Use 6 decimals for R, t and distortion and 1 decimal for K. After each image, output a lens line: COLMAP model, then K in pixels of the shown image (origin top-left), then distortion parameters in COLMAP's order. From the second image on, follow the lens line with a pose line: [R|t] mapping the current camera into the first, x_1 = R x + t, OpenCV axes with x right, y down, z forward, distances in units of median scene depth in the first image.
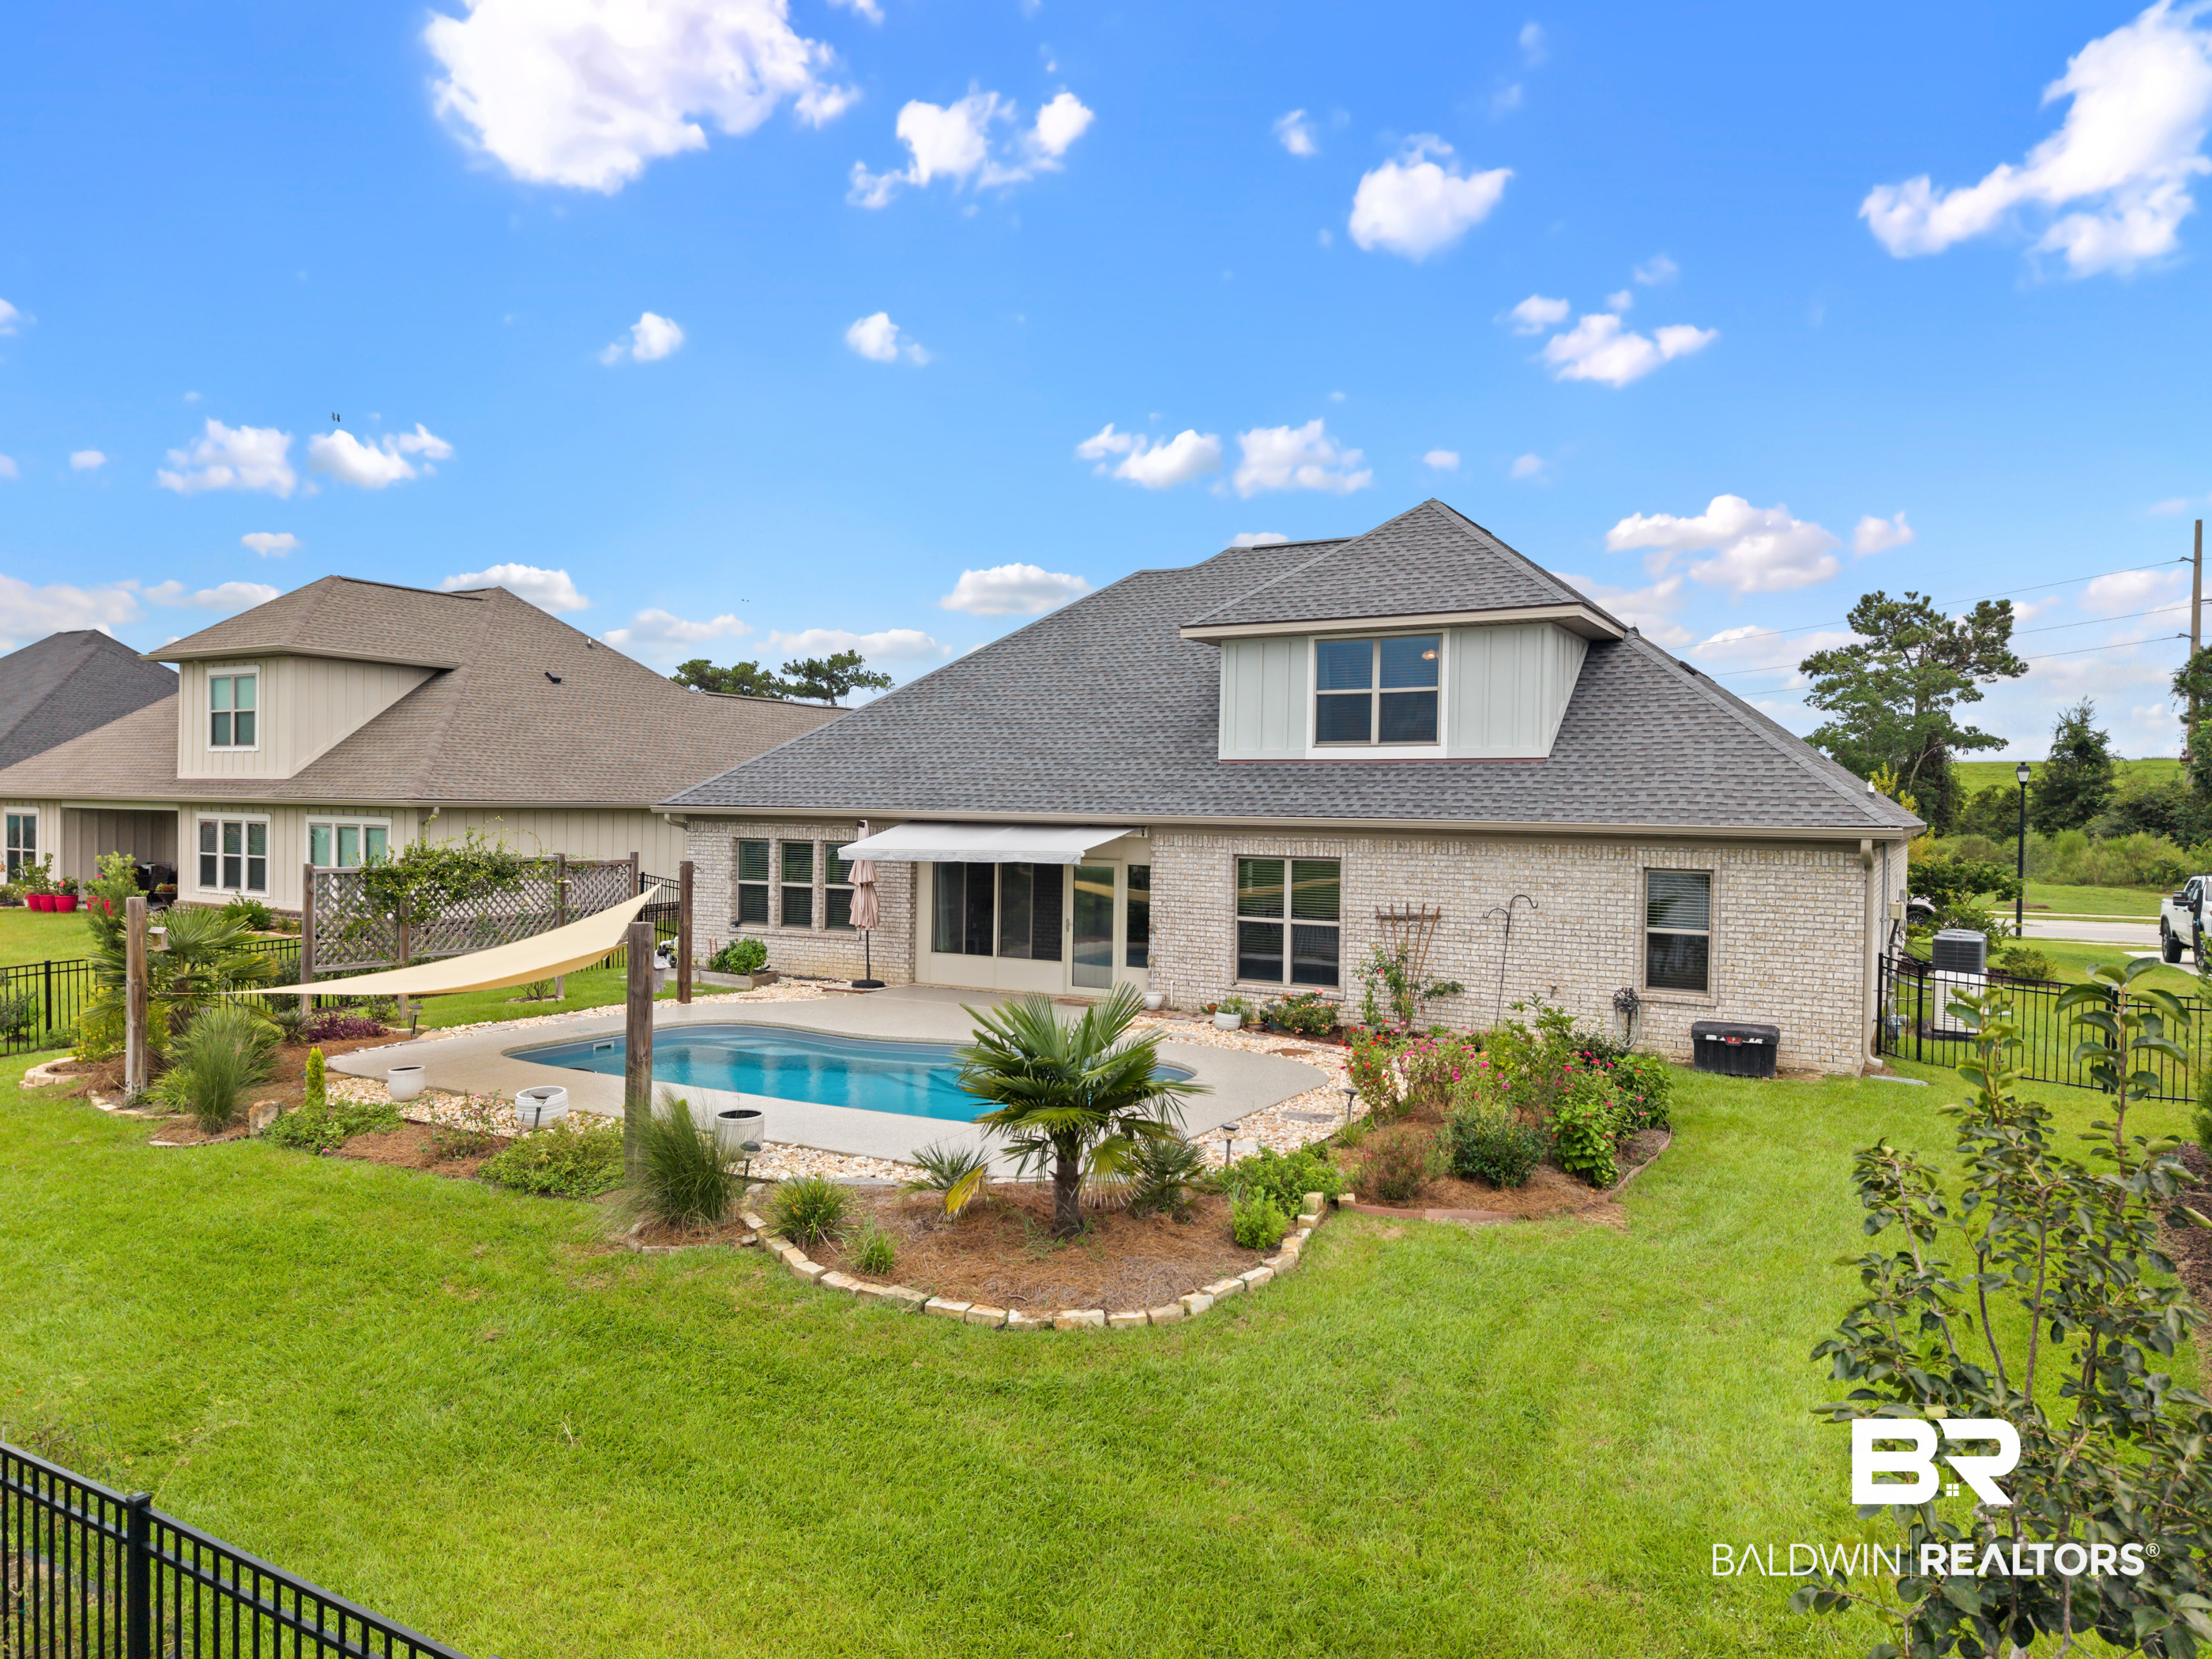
lens RADIAL K [[1471.4, 0, 1112.4], [0, 1471.4, 832.0], [0, 0, 1]] dist [0.023929, -0.022996]
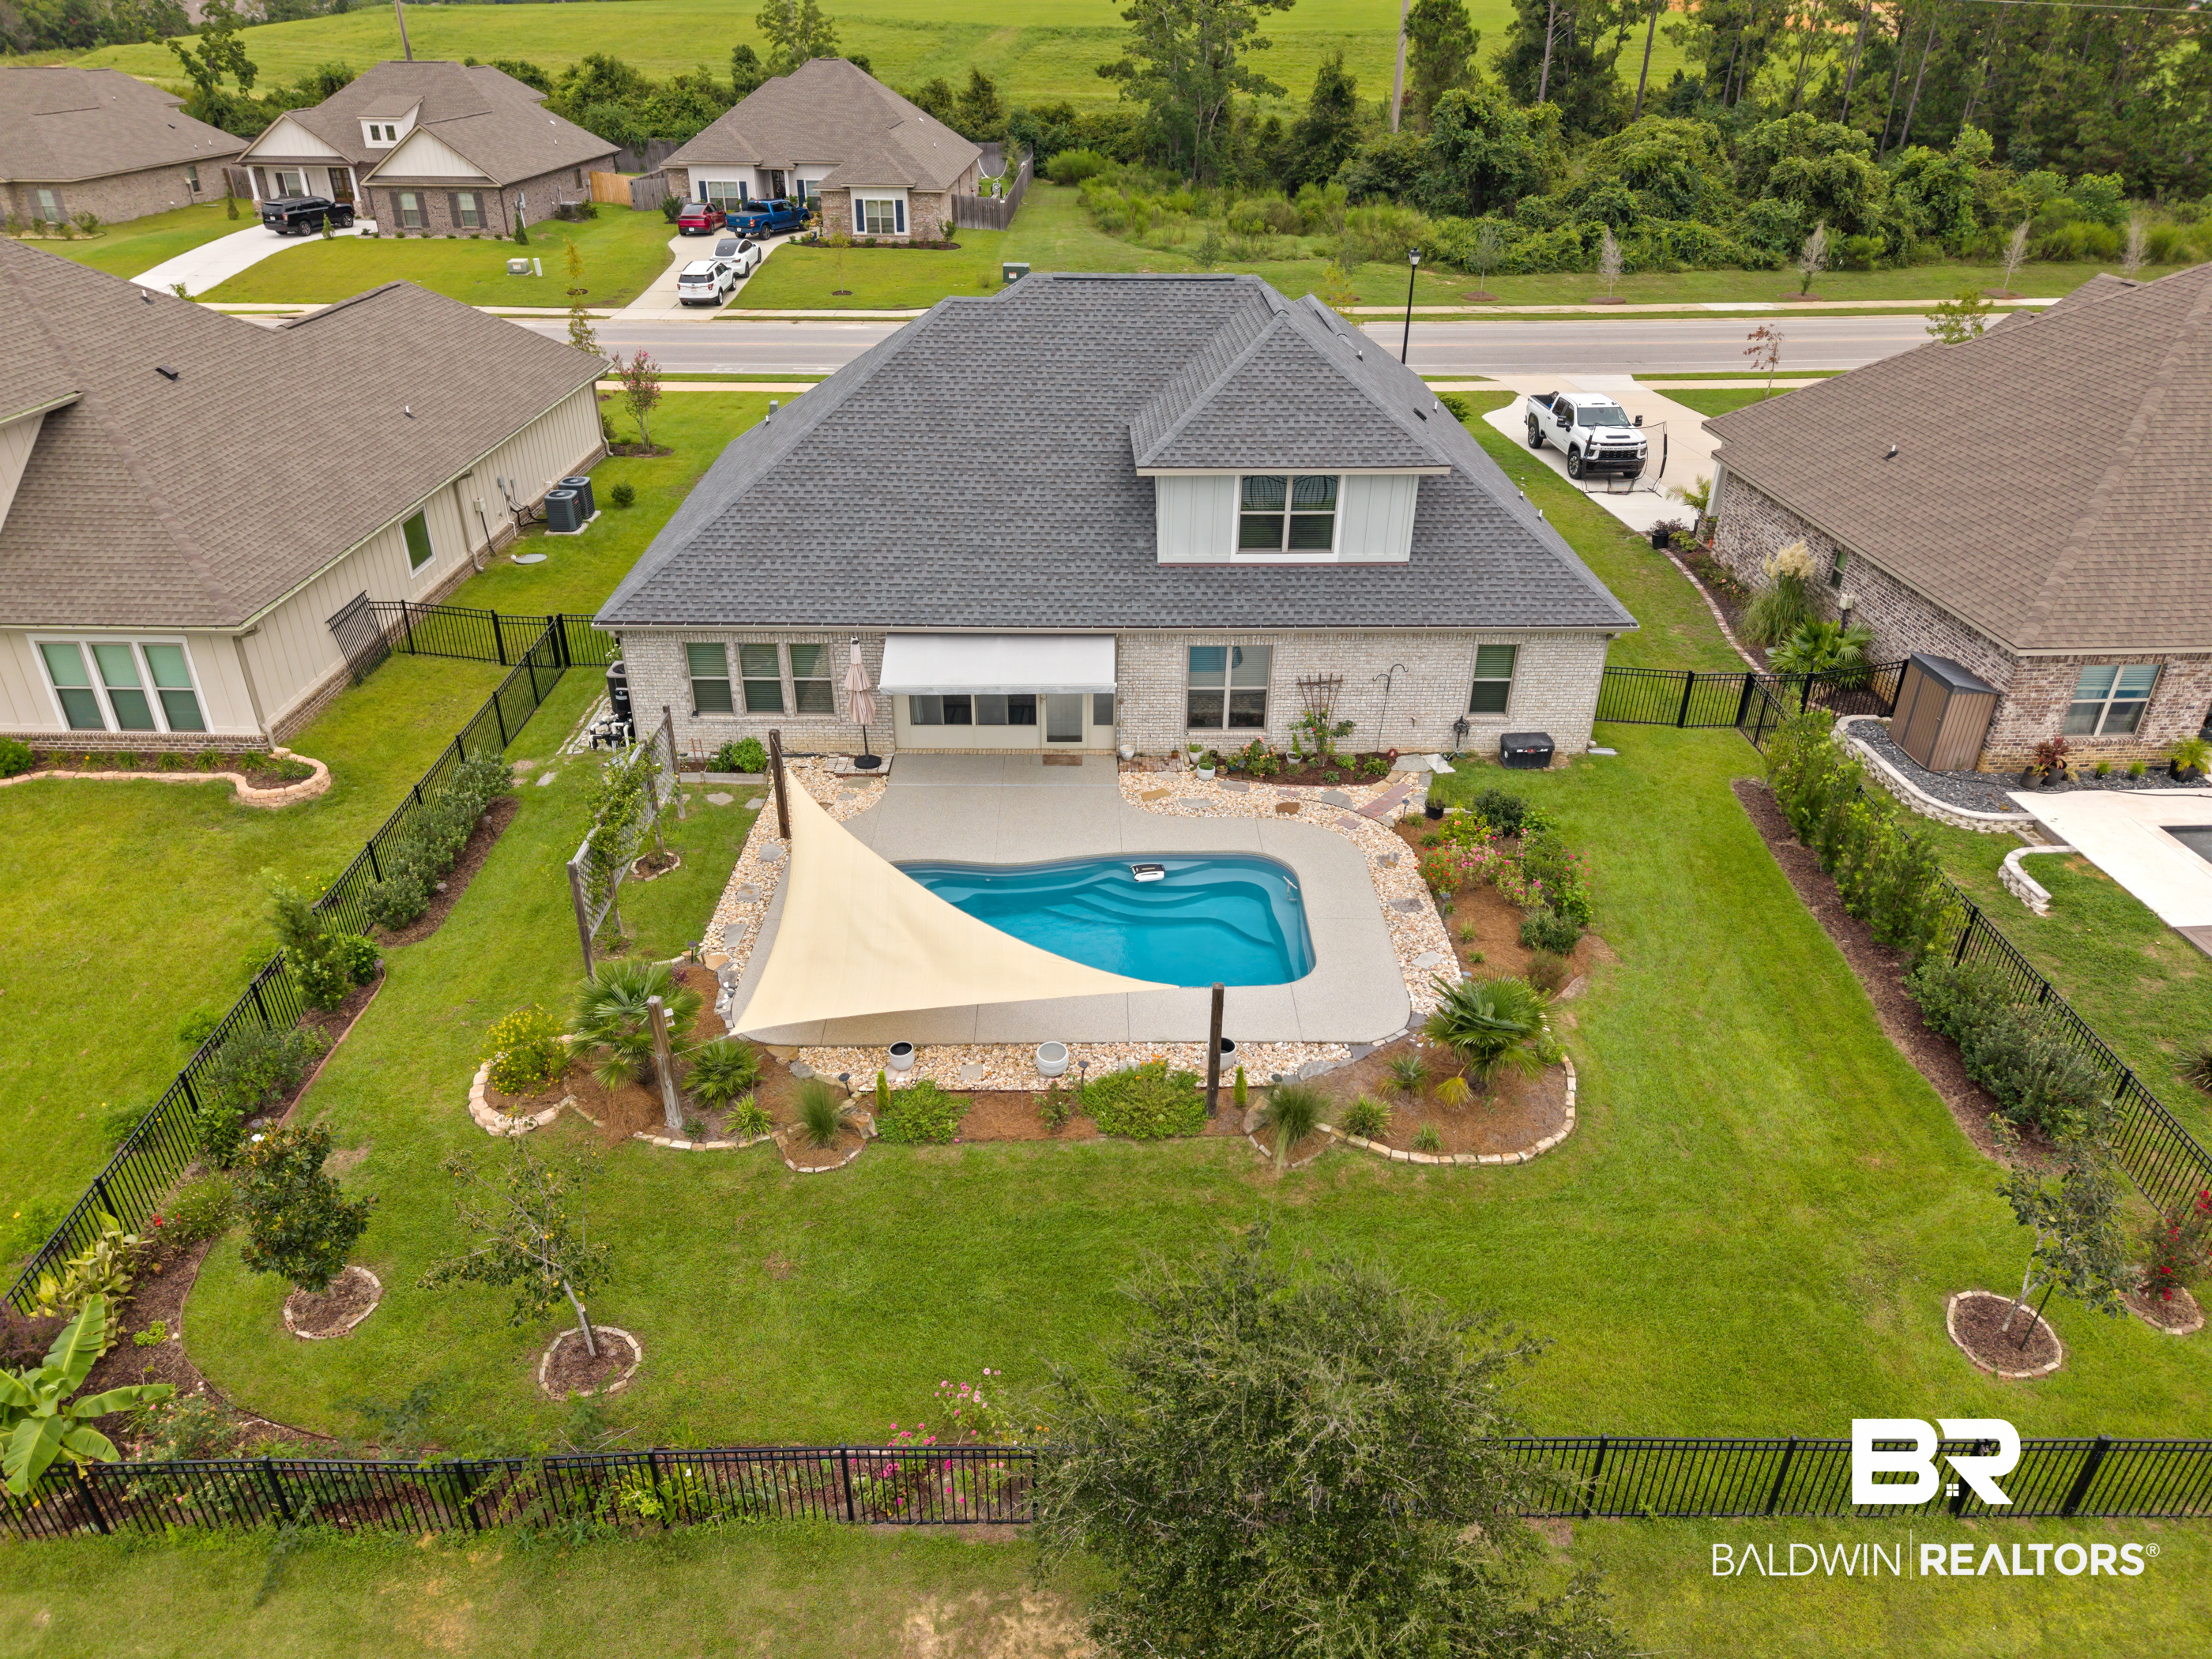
lens RADIAL K [[1471.4, 0, 1100.7], [0, 1471.4, 833.9], [0, 0, 1]] dist [0.023929, -0.022996]
pose [[0.864508, -0.254336, 0.433520, -0.629287], [0.013282, 0.873780, 0.486140, -0.501073], [-0.502444, -0.414514, 0.758767, -0.044554]]
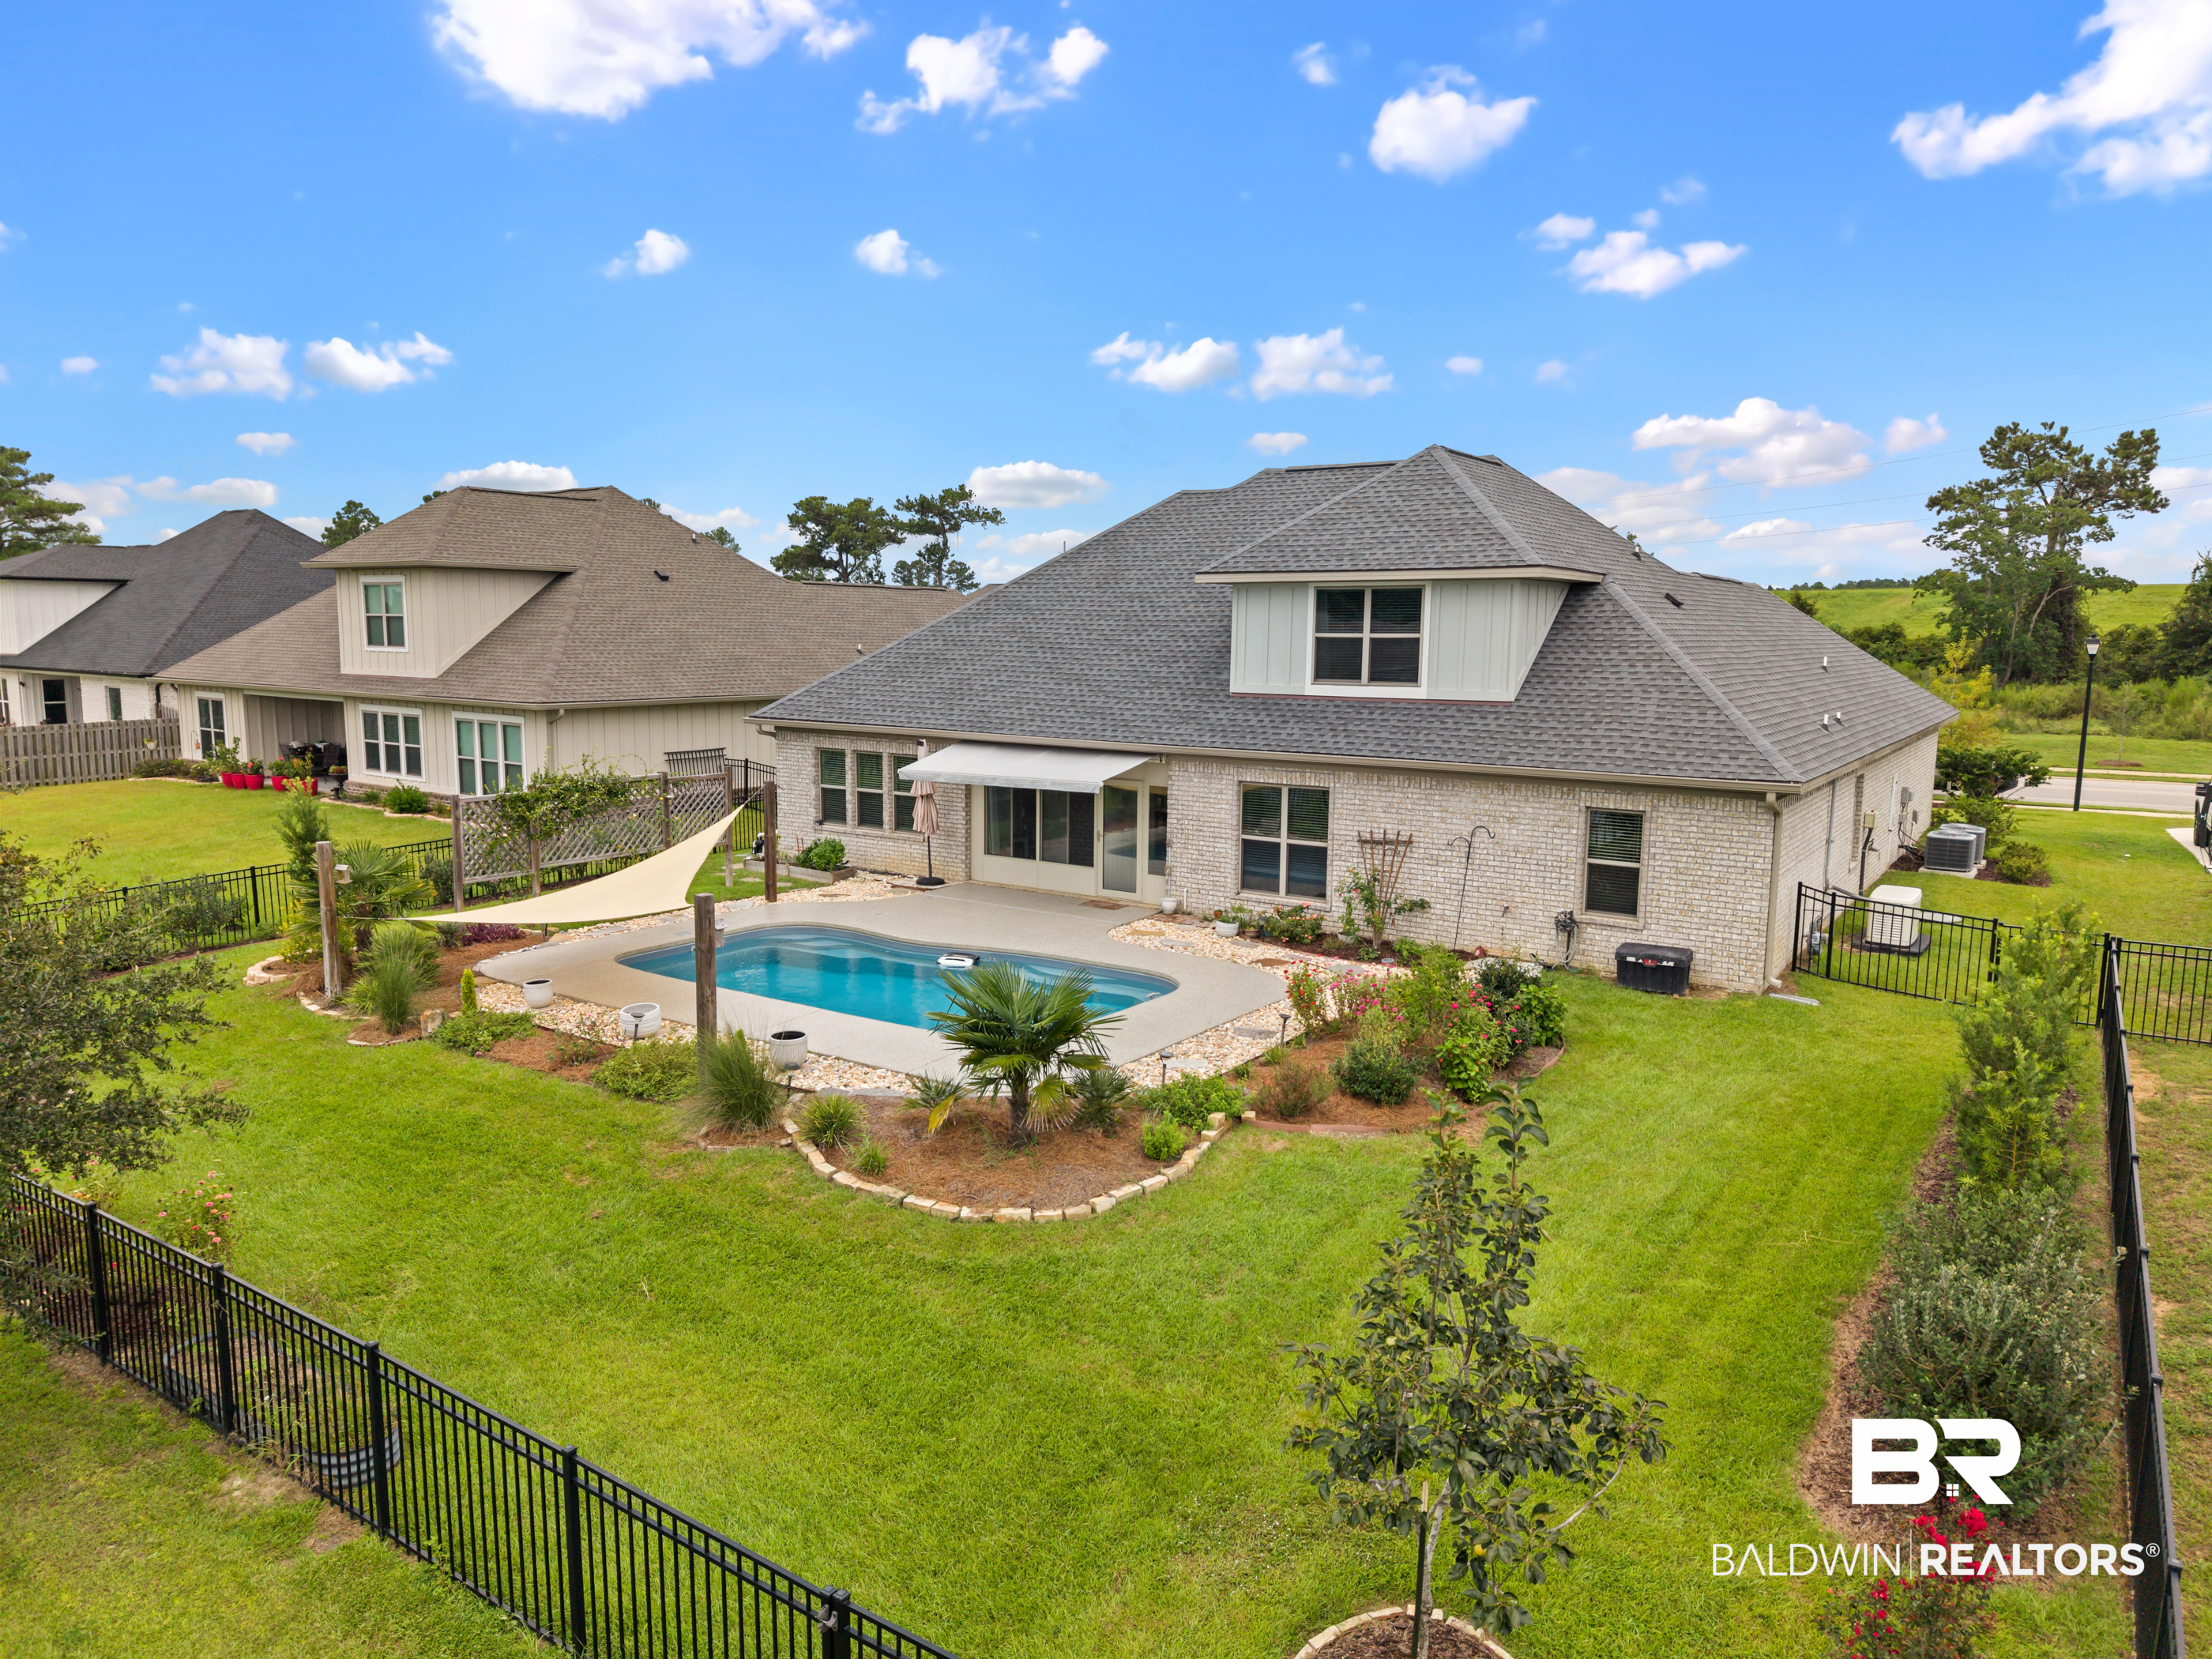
lens RADIAL K [[1471.4, 0, 1114.1], [0, 1471.4, 827.6], [0, 0, 1]] dist [0.023929, -0.022996]
pose [[0.996618, 0.005995, -0.081952, 0.082879], [0.003777, 0.992939, 0.118566, -0.085951], [0.082085, -0.118474, 0.989558, -0.137320]]
